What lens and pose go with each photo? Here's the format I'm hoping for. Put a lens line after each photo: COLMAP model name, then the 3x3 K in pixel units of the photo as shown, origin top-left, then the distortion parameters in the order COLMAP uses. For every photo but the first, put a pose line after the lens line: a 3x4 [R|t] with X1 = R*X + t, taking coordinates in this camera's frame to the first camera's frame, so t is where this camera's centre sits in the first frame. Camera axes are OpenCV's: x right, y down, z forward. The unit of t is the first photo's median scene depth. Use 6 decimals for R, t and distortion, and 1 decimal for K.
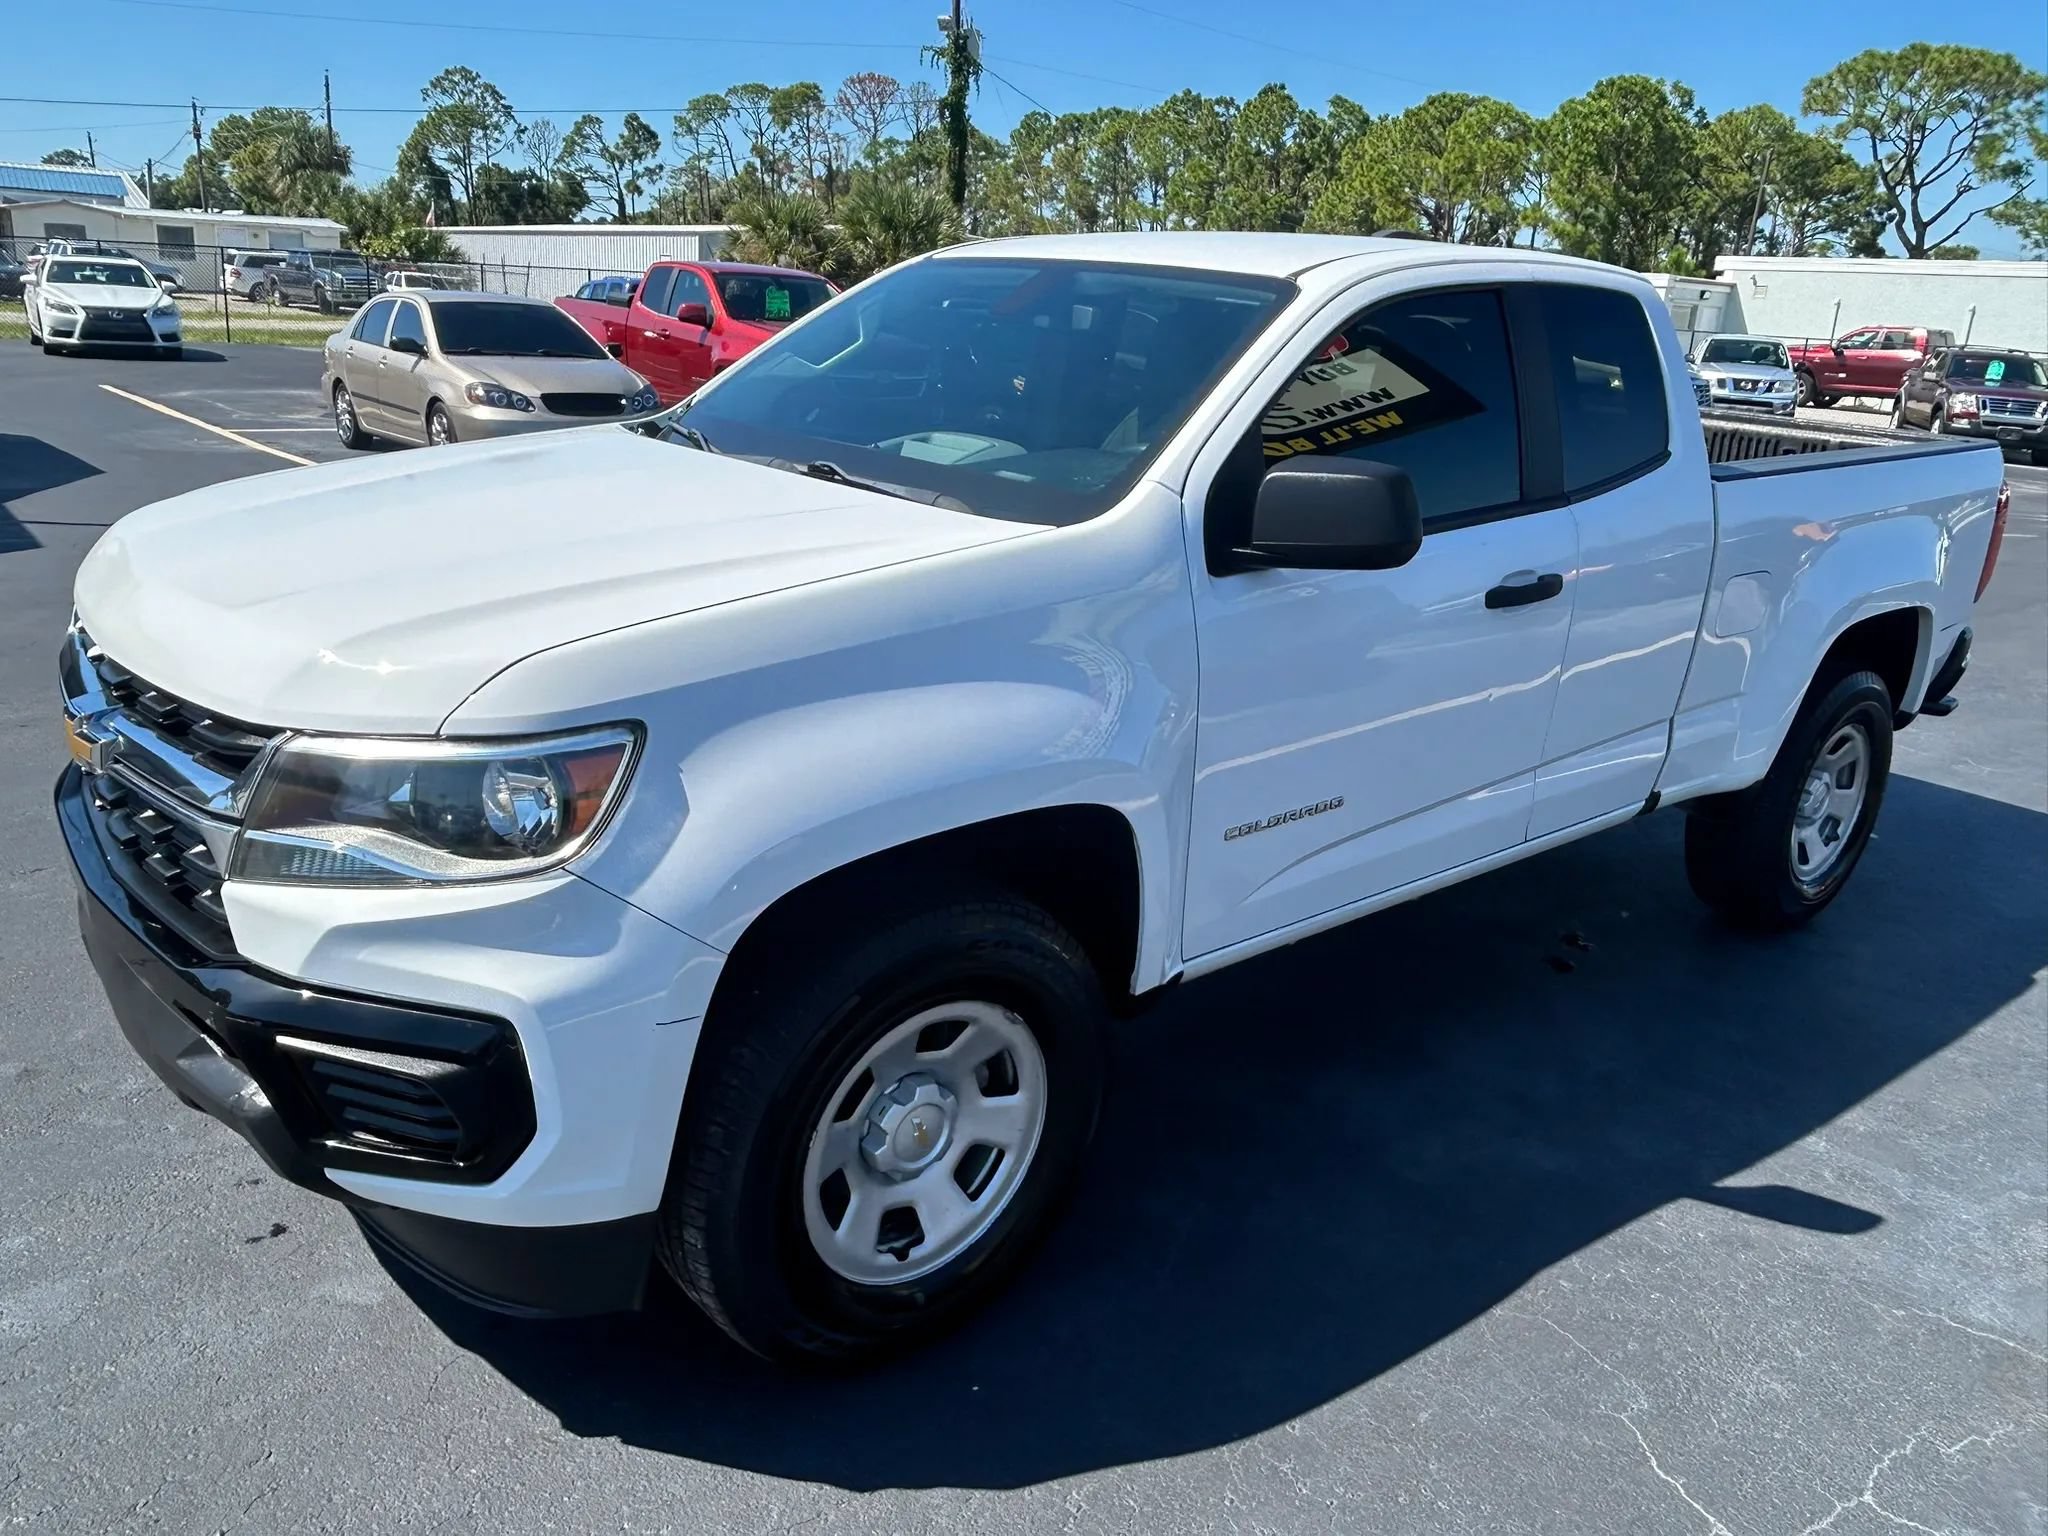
lens RADIAL K [[1546.5, 0, 1014.6], [0, 1546.5, 772.3], [0, 0, 1]] dist [0.000815, -0.009852]
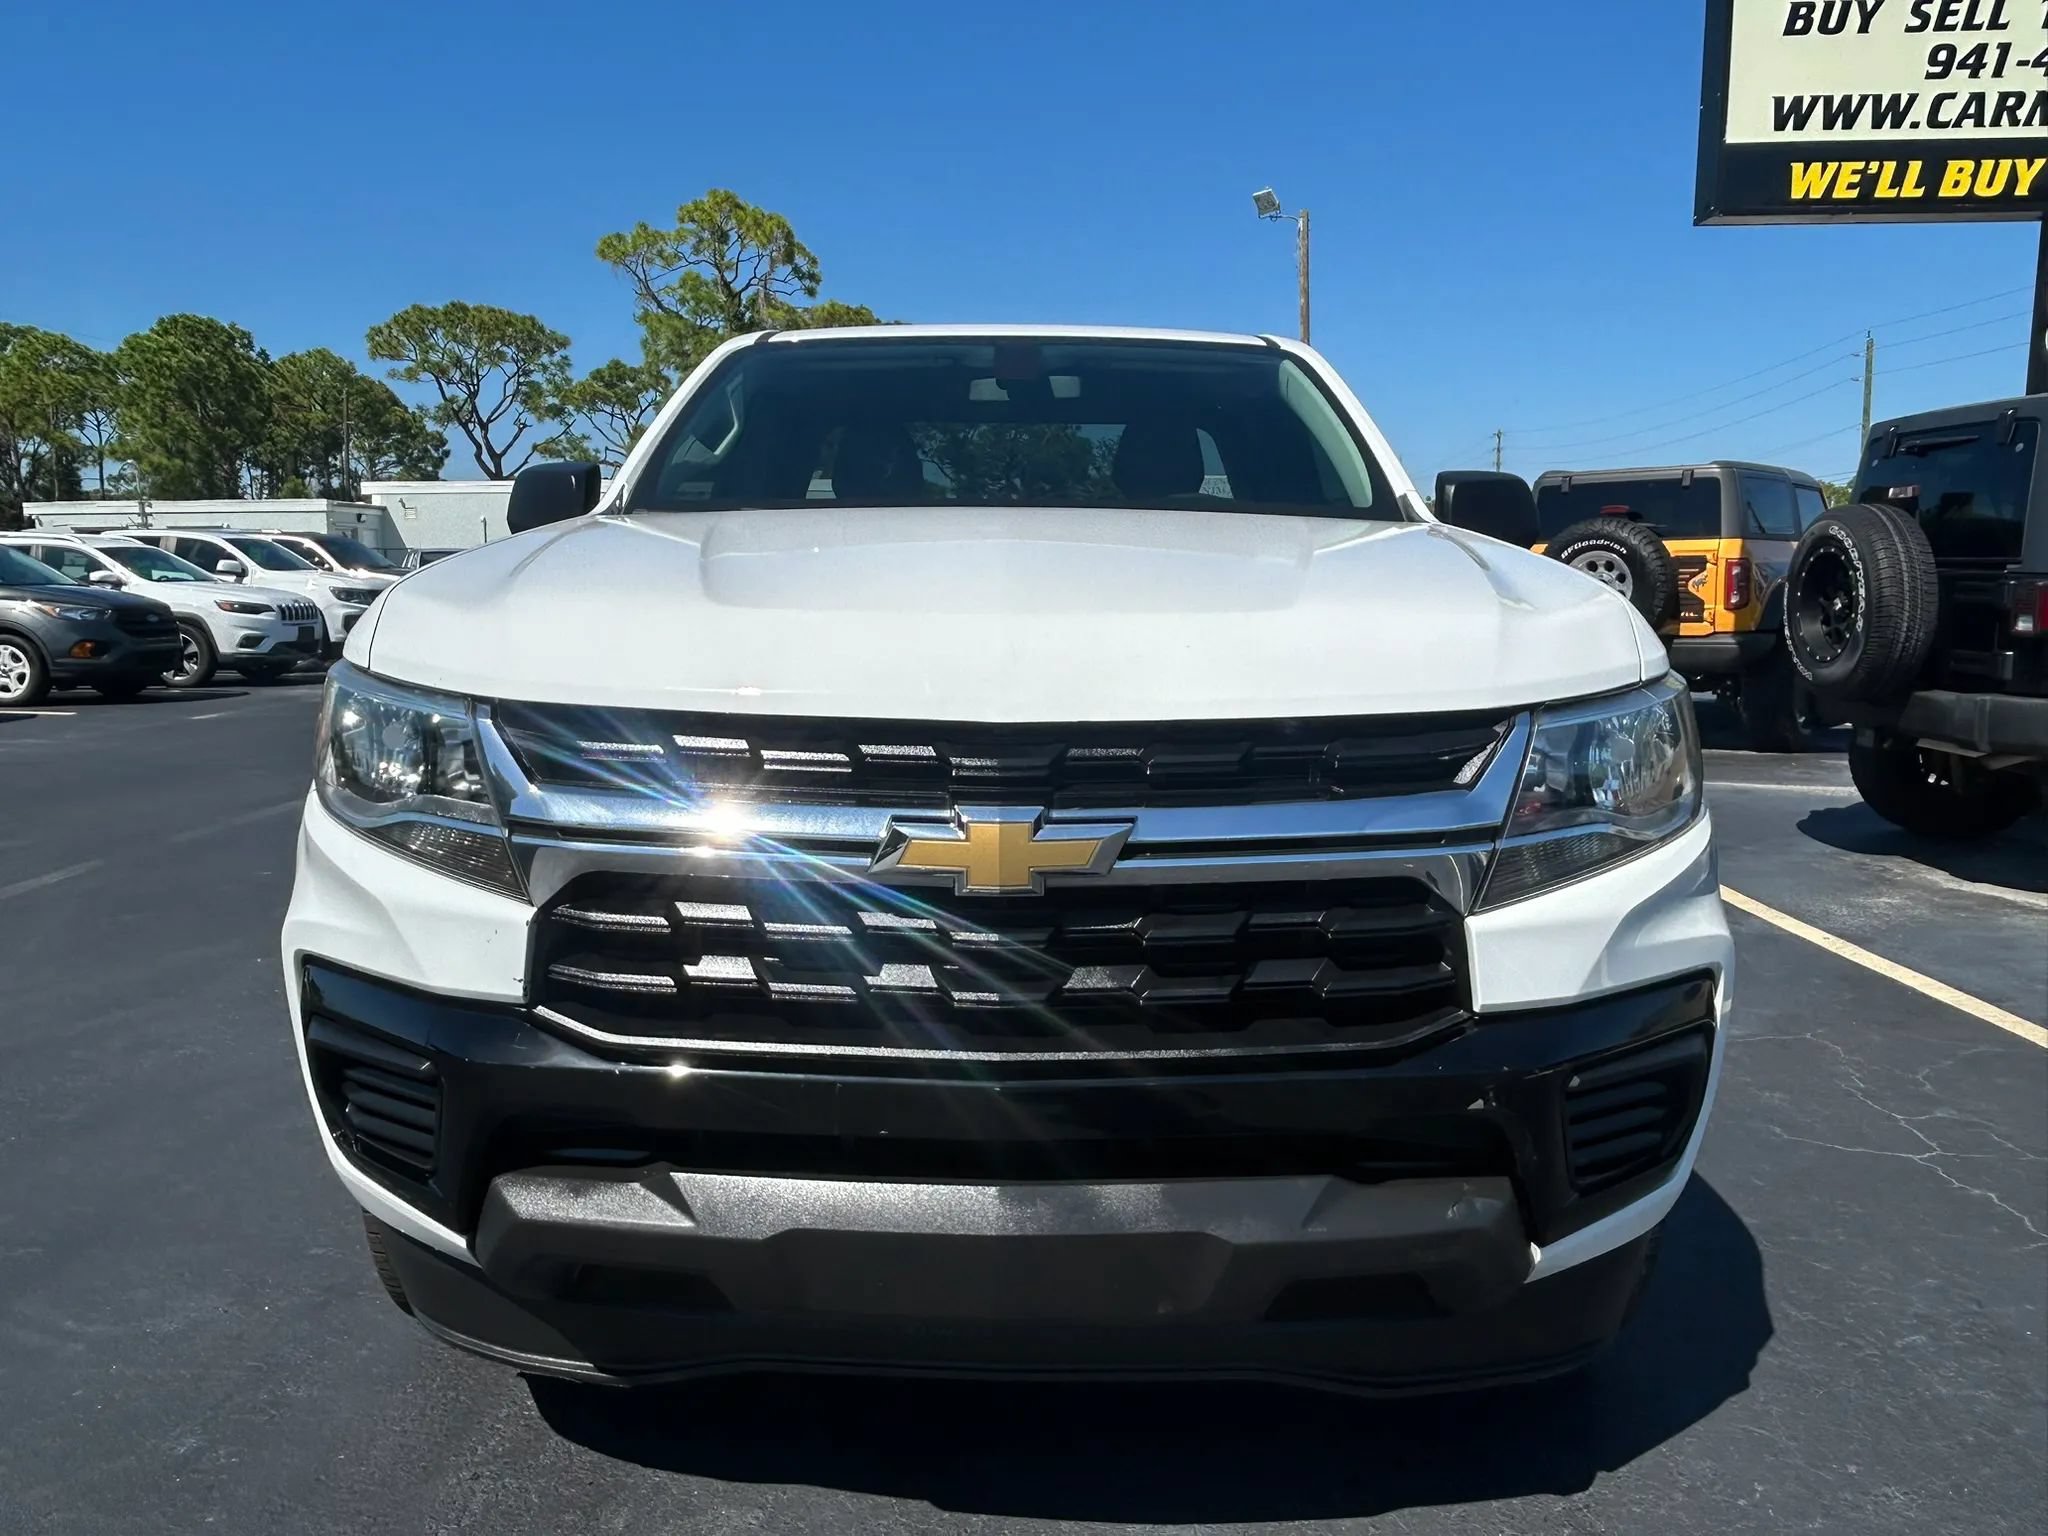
lens RADIAL K [[1546.5, 0, 1011.6], [0, 1546.5, 770.7], [0, 0, 1]] dist [0.000815, -0.009852]
pose [[0.654598, -0.153992, 0.740127, -0.352077], [0.259815, 0.965224, -0.028965, -0.011625], [-0.709928, 0.211257, 0.671843, 0.173499]]
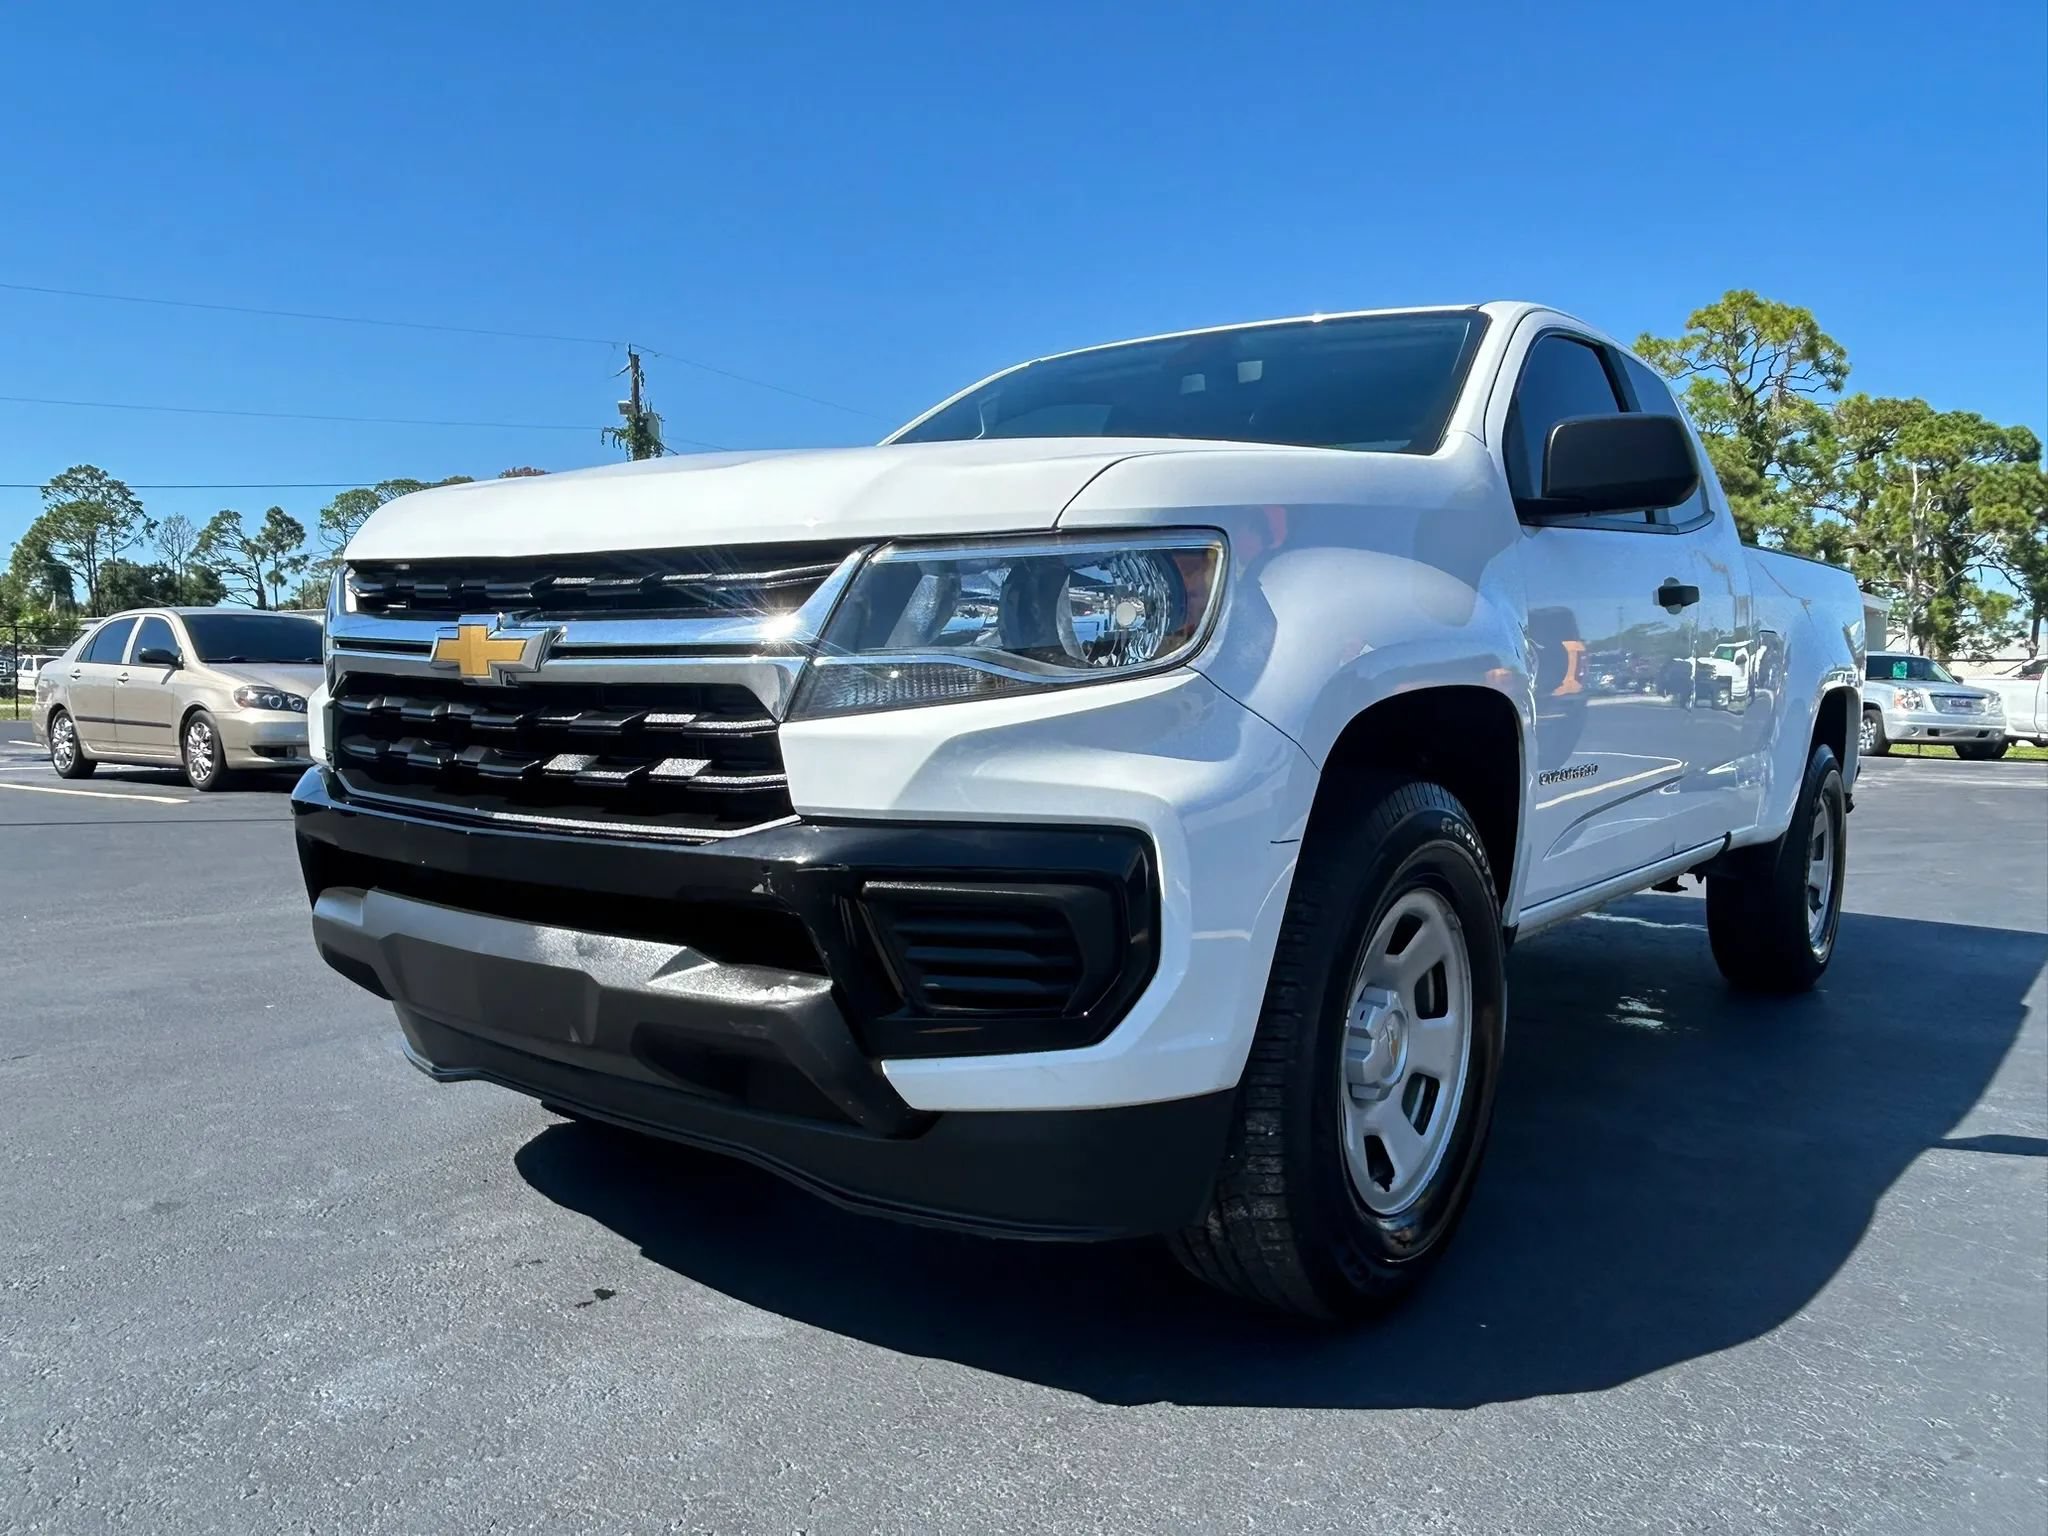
lens RADIAL K [[1546.5, 0, 1014.6], [0, 1546.5, 768.2], [0, 0, 1]] dist [0.000815, -0.009852]
pose [[0.974638, -0.050600, 0.217992, -0.162388], [0.100288, 0.969570, -0.223331, 0.087048], [-0.200058, 0.239529, 0.950054, 0.037631]]
